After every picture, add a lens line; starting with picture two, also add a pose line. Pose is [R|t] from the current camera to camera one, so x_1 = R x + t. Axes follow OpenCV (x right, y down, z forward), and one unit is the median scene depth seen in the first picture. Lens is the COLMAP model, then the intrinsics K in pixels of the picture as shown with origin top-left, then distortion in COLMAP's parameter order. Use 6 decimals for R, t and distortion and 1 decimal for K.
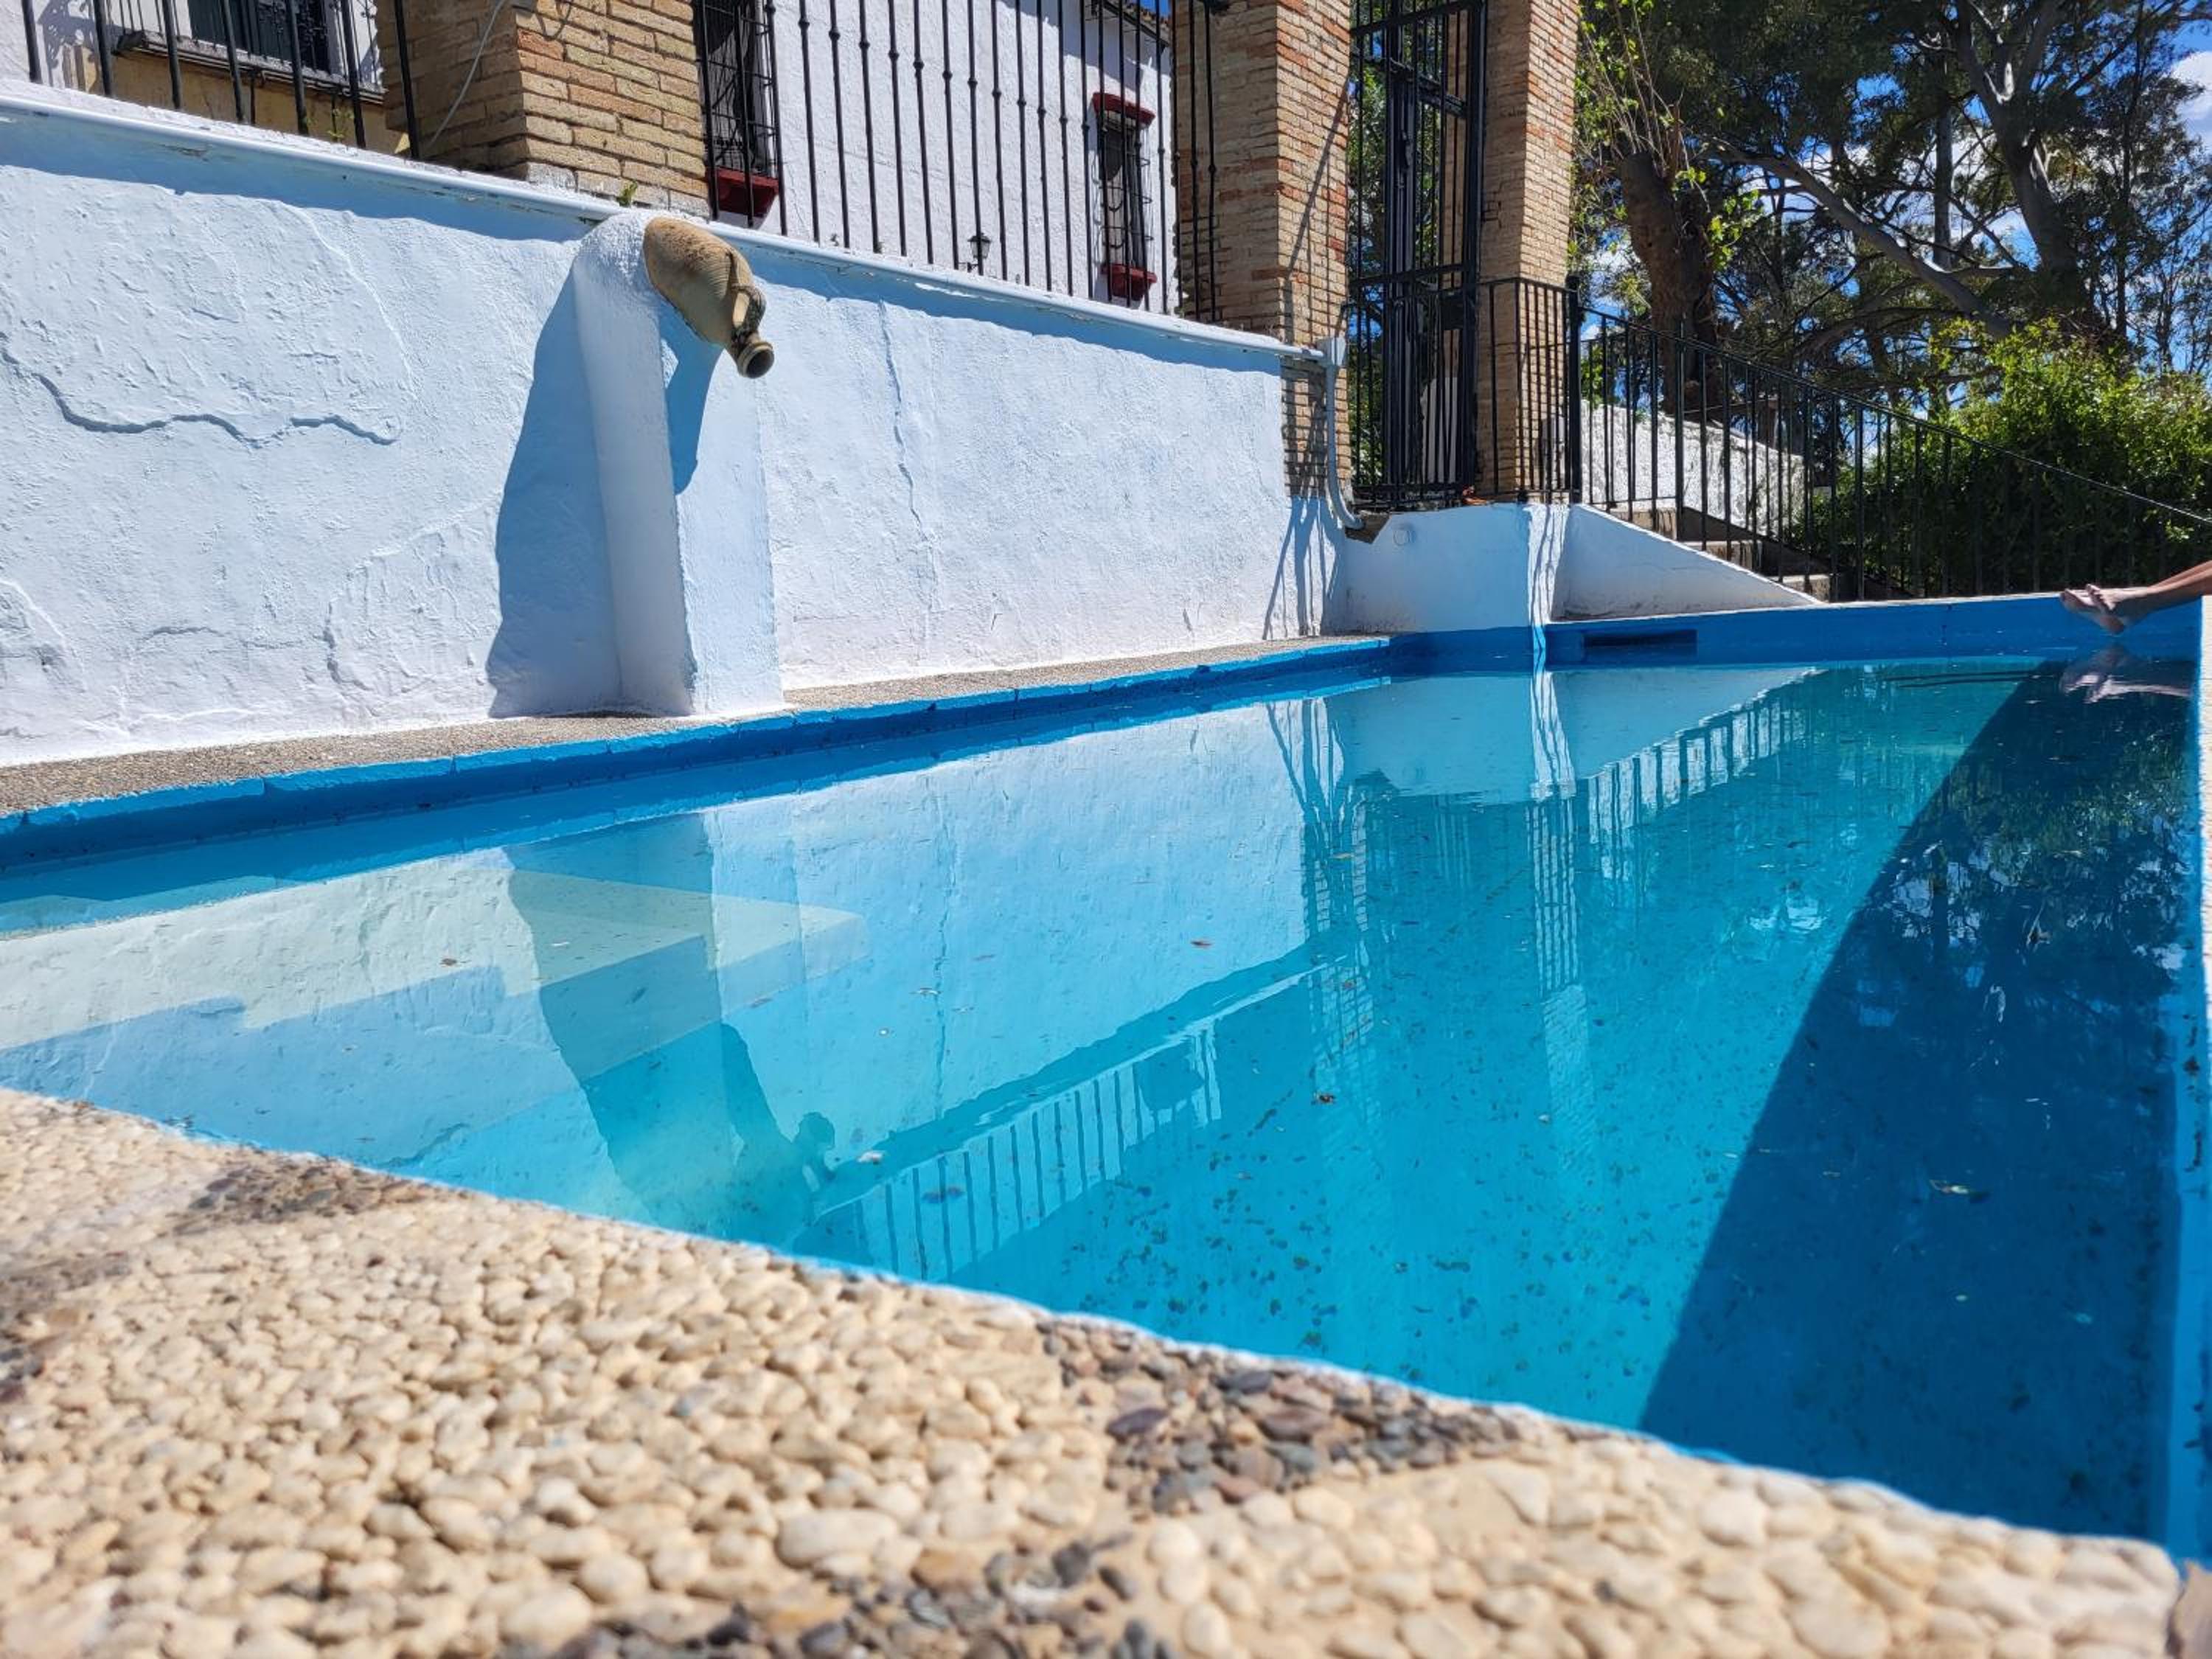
lens RADIAL K [[1680.9, 0, 1101.1], [0, 1680.9, 826.2], [0, 0, 1]] dist [0.040545, -0.021407]
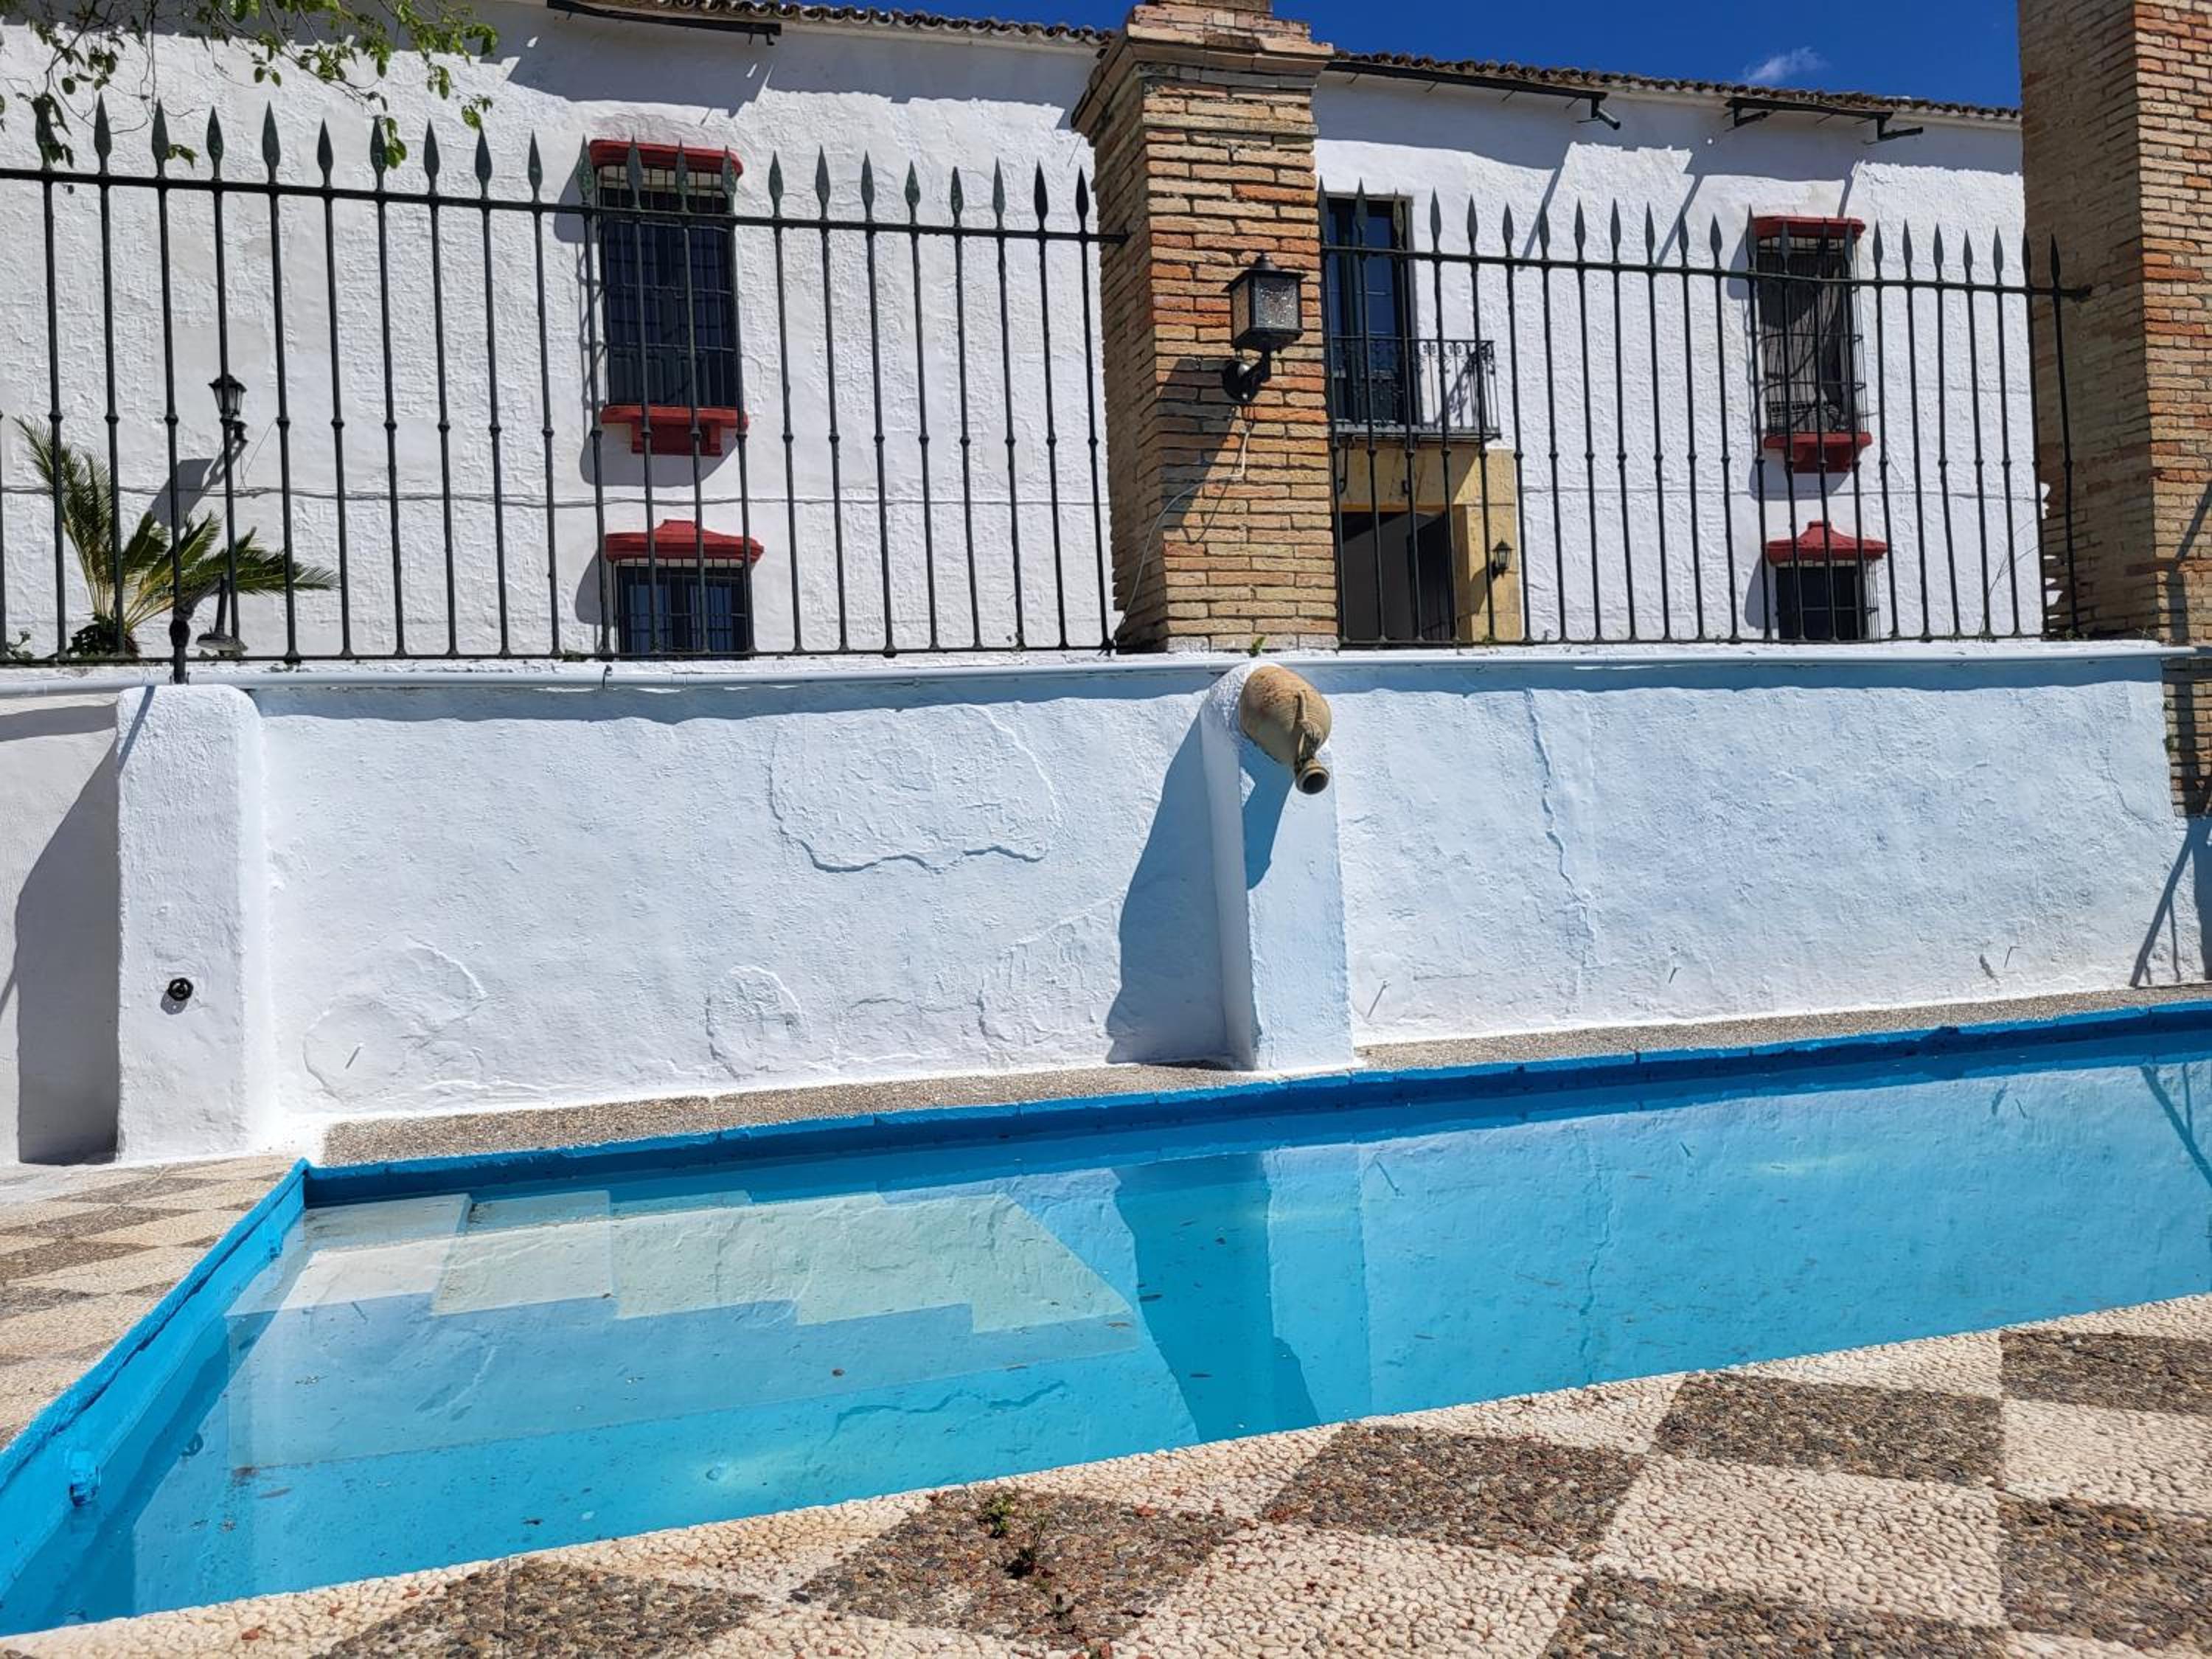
lens RADIAL K [[1680.9, 0, 1106.5], [0, 1680.9, 832.5], [0, 0, 1]] dist [0.040545, -0.021407]
pose [[0.761159, -0.000316, -0.648565, 0.456091], [-0.080019, 0.992314, -0.094395, -0.113905], [0.643610, 0.123747, 0.755284, 0.008622]]
